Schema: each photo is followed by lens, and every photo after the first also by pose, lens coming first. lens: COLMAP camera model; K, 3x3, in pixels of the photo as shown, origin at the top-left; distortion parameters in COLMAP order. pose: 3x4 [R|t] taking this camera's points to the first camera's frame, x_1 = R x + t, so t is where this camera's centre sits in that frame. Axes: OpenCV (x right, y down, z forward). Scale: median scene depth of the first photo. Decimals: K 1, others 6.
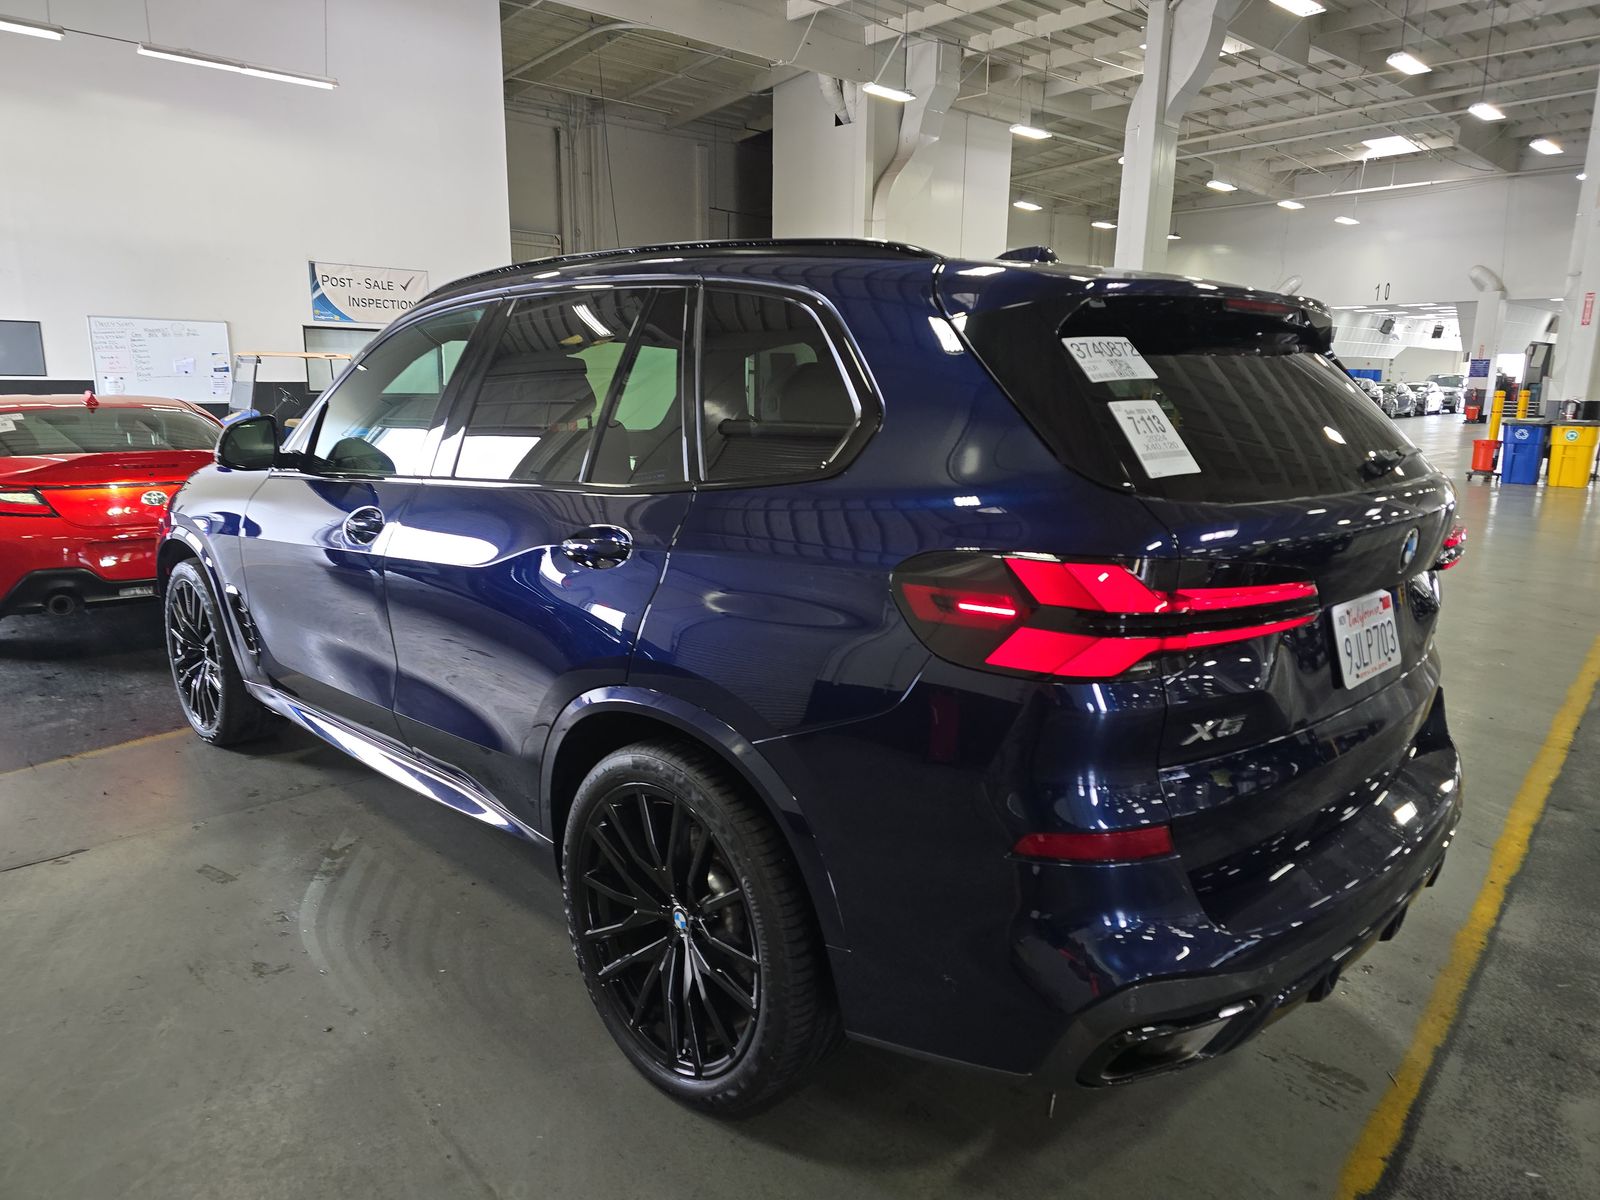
lens RADIAL K [[1066.2, 0, 790.0], [0, 1066.2, 607.6], [0, 0, 1]] dist [0.016650, -0.022556]
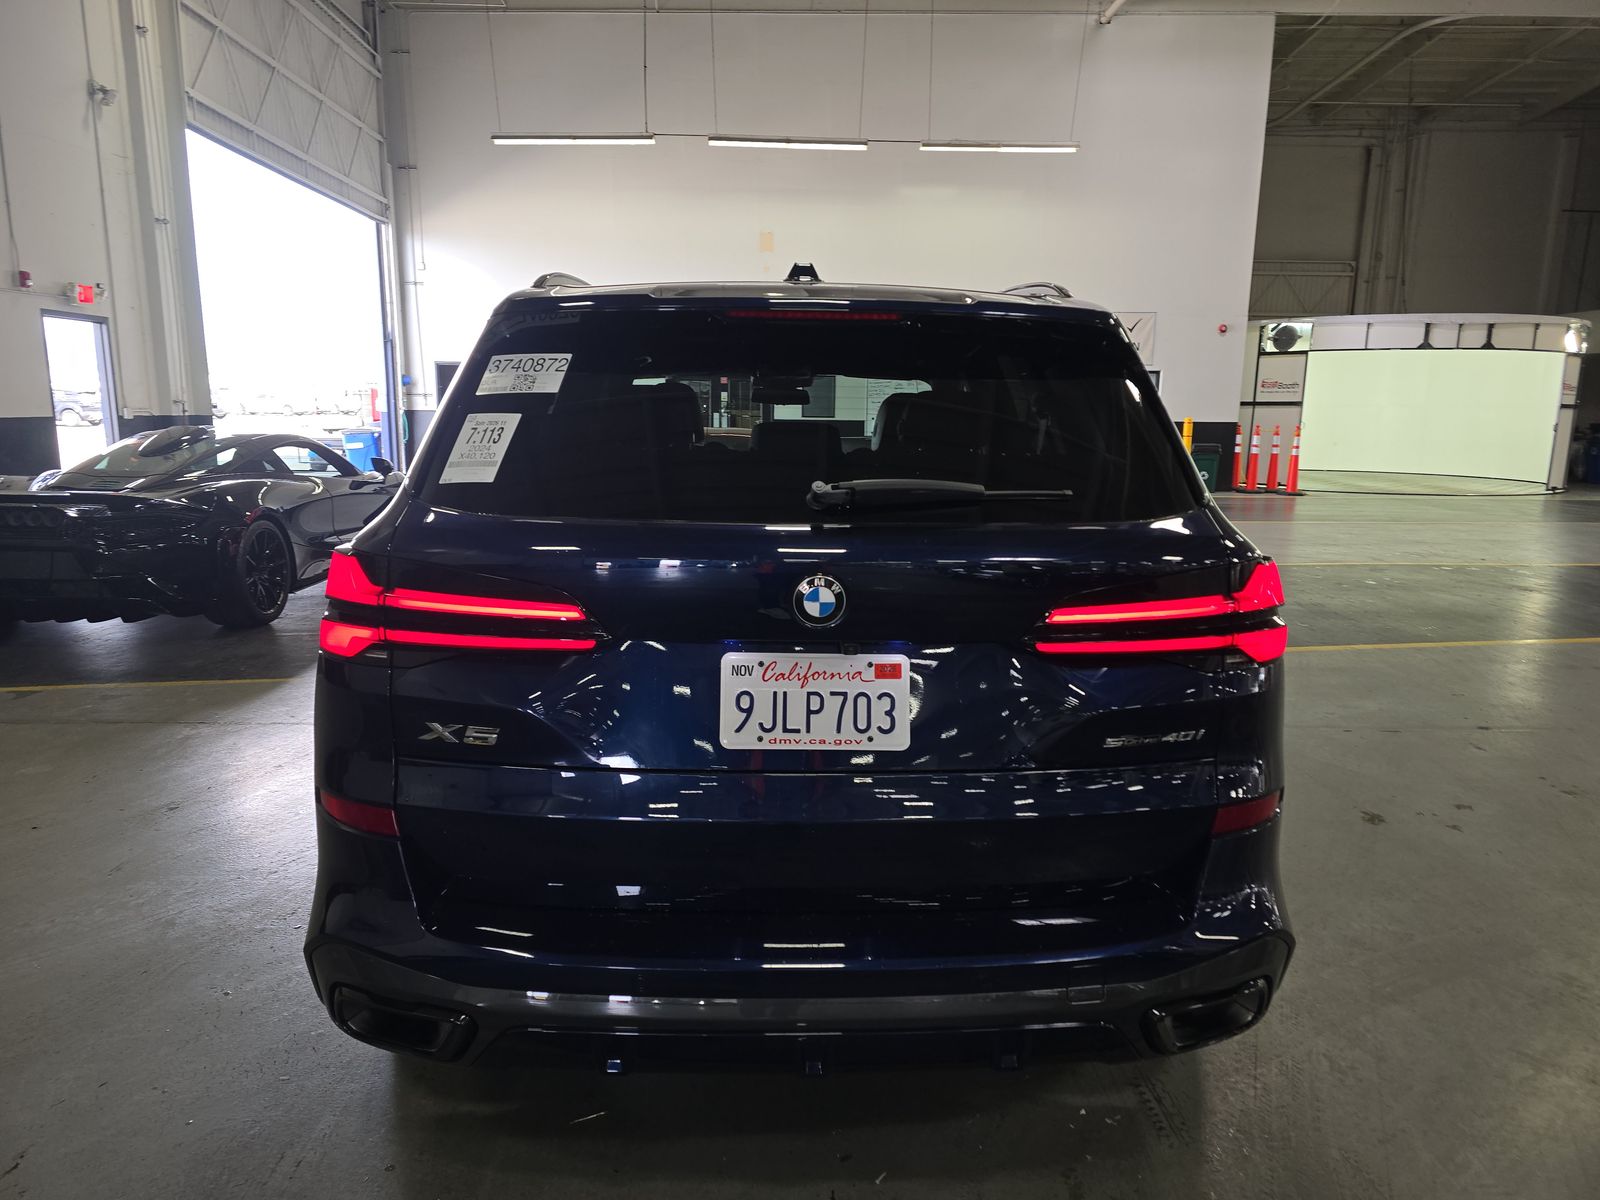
lens RADIAL K [[1066.2, 0, 807.9], [0, 1066.2, 603.6], [0, 0, 1]] dist [0.016650, -0.022556]
pose [[0.730646, 0.114826, -0.673031, 0.099616], [-0.141975, 0.989761, 0.014736, -0.005391], [0.667832, 0.084787, 0.739467, 0.035092]]
